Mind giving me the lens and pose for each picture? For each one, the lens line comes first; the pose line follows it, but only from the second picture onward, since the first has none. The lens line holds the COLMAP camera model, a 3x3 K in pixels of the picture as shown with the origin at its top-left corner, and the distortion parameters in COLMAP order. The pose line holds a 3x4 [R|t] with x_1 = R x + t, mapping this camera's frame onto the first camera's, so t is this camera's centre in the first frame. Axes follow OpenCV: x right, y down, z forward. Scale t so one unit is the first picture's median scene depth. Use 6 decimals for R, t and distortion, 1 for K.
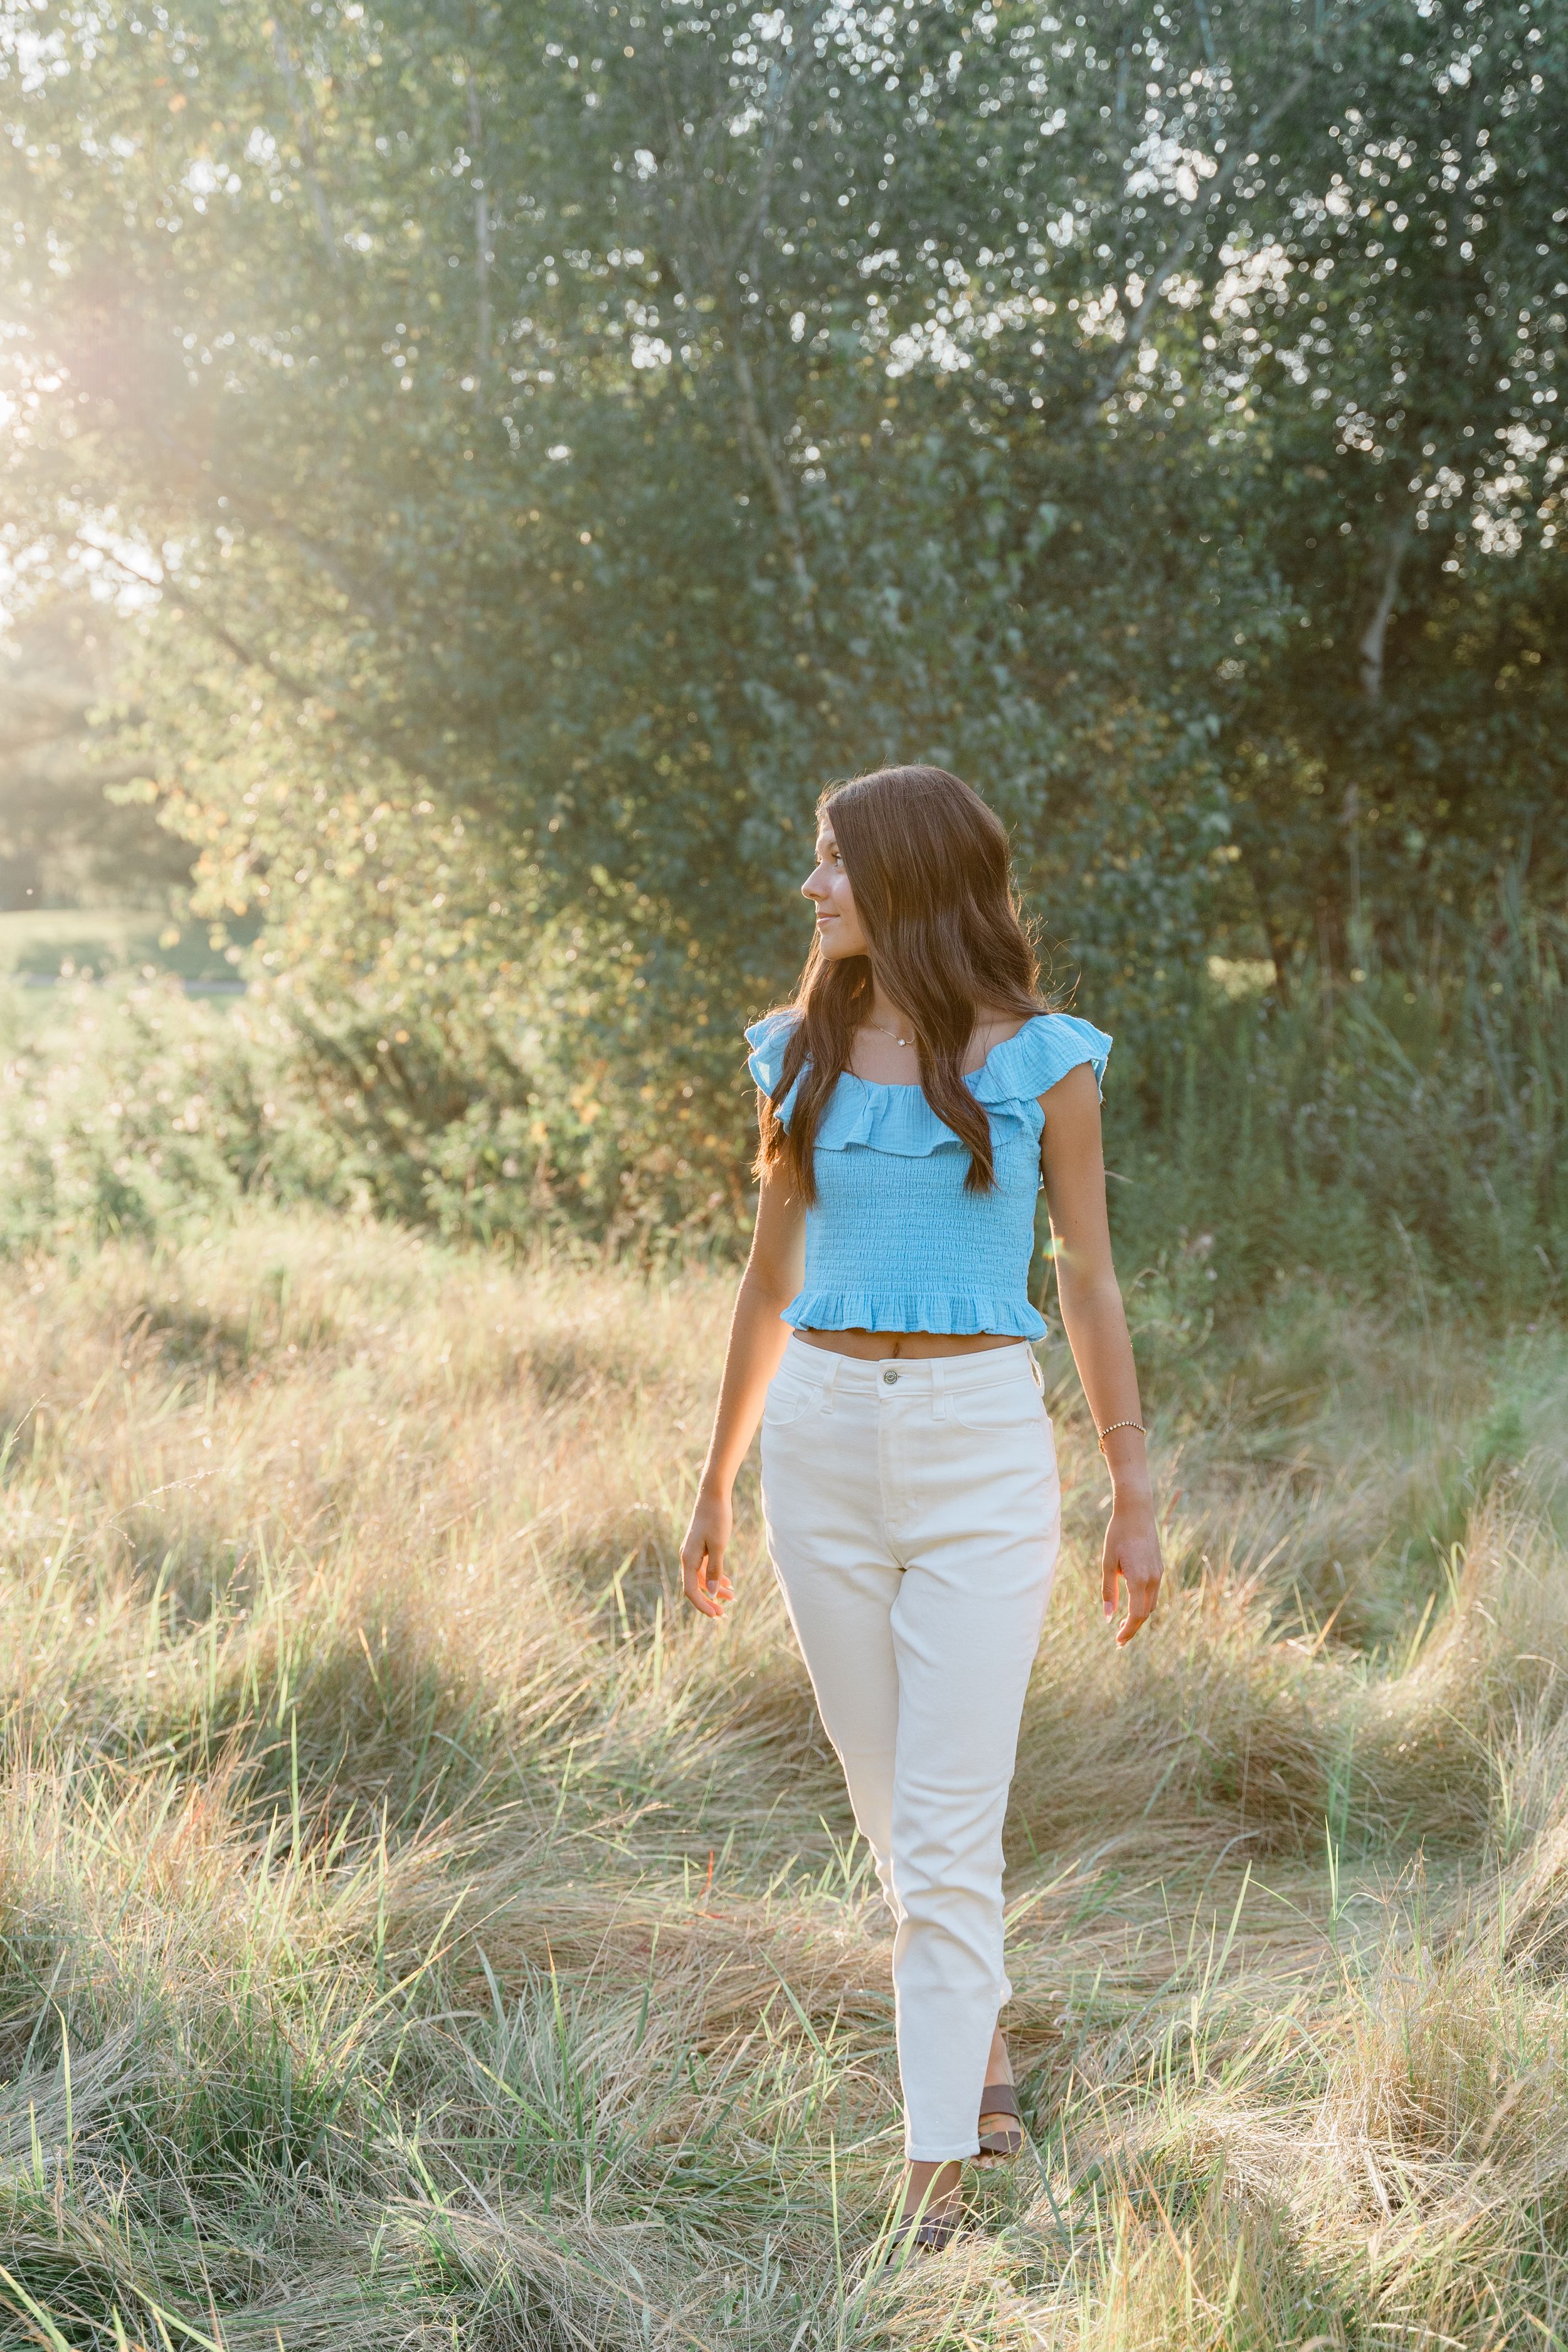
lens RADIAL K [[3783.8, 0, 784.0], [0, 3783.8, 1176.0], [0, 0, 1]] dist [-0.026724, -0.138621]
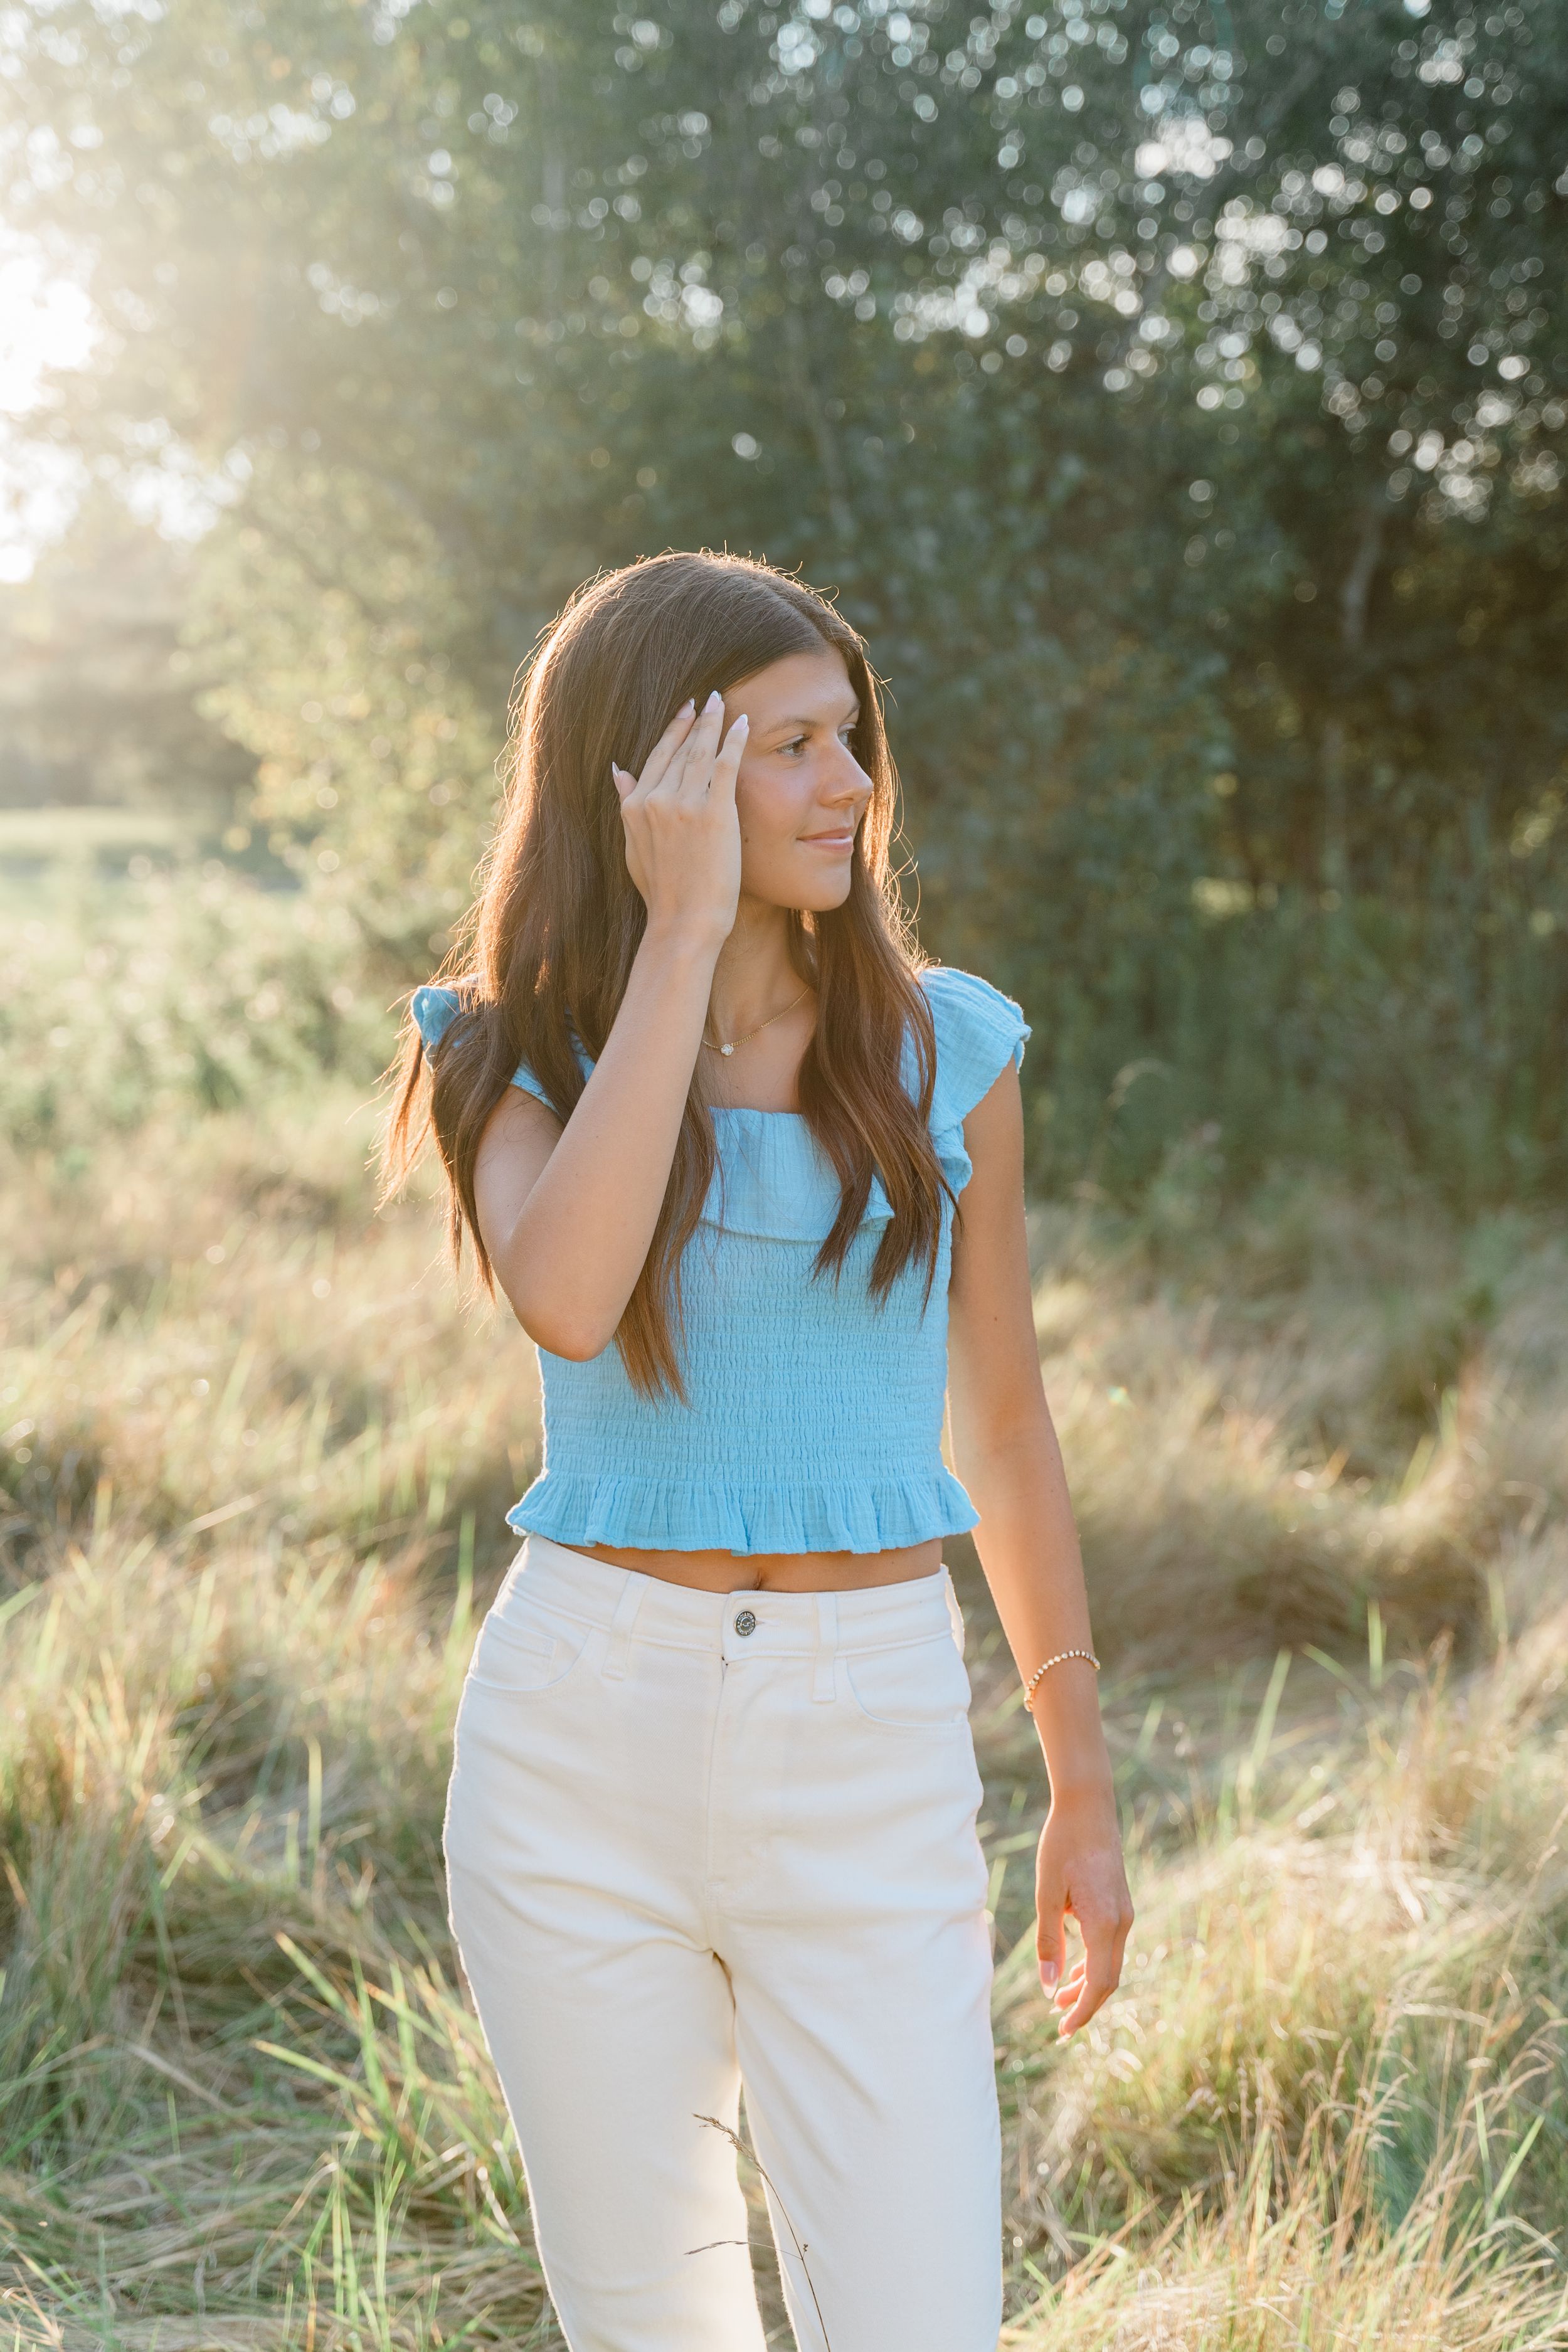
lens RADIAL K [[3781.2, 0, 784.0], [0, 3781.2, 1176.0], [0, 0, 1]] dist [-0.014384, 0.068309]
pose [[0.999370, 0.020390, 0.029048, -0.040430], [-0.020981, 0.999576, 0.020178, 0.009000], [-0.028624, -0.020775, 0.999374, -0.095598]]
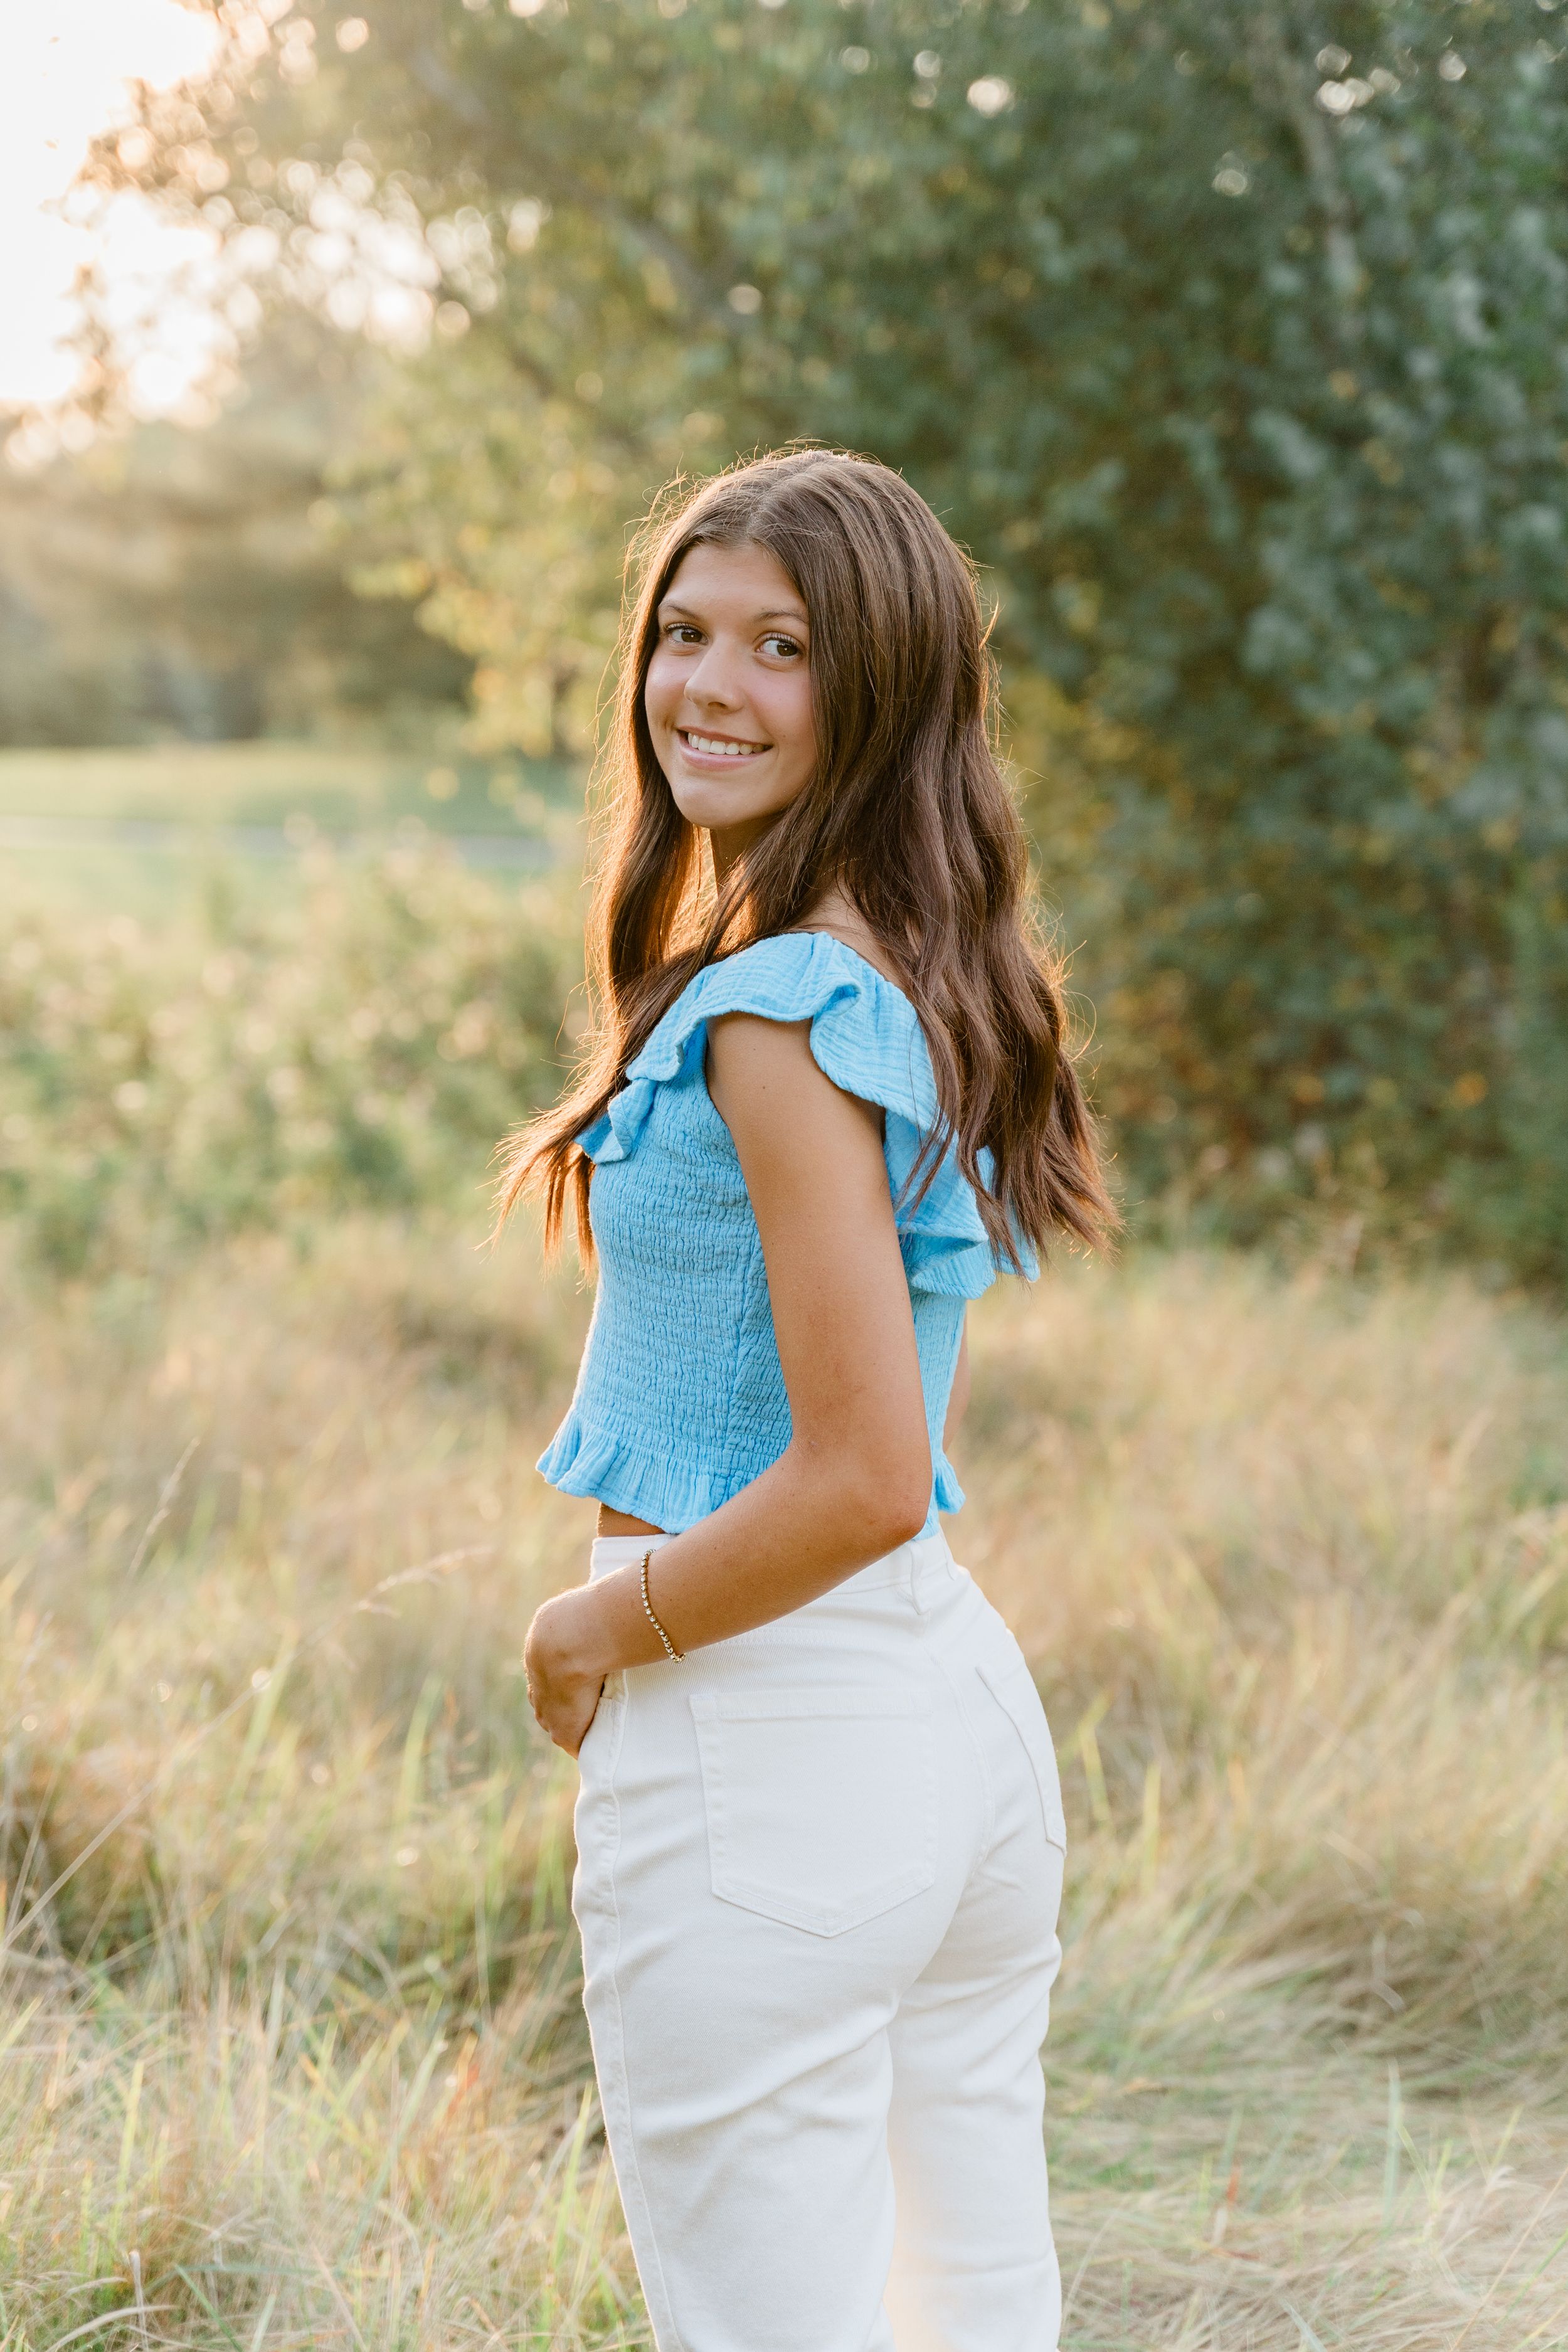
lens RADIAL K [[5049.9, 0, 784.0], [0, 5049.9, 1176.0], [0, 0, 1]] dist [-0.028958, 0.094553]
pose [[0.995706, 0.007873, -0.092236, -0.010435], [-0.006539, 0.999870, 0.014758, -0.003812], [0.092340, -0.014092, 0.995628, 0.063680]]
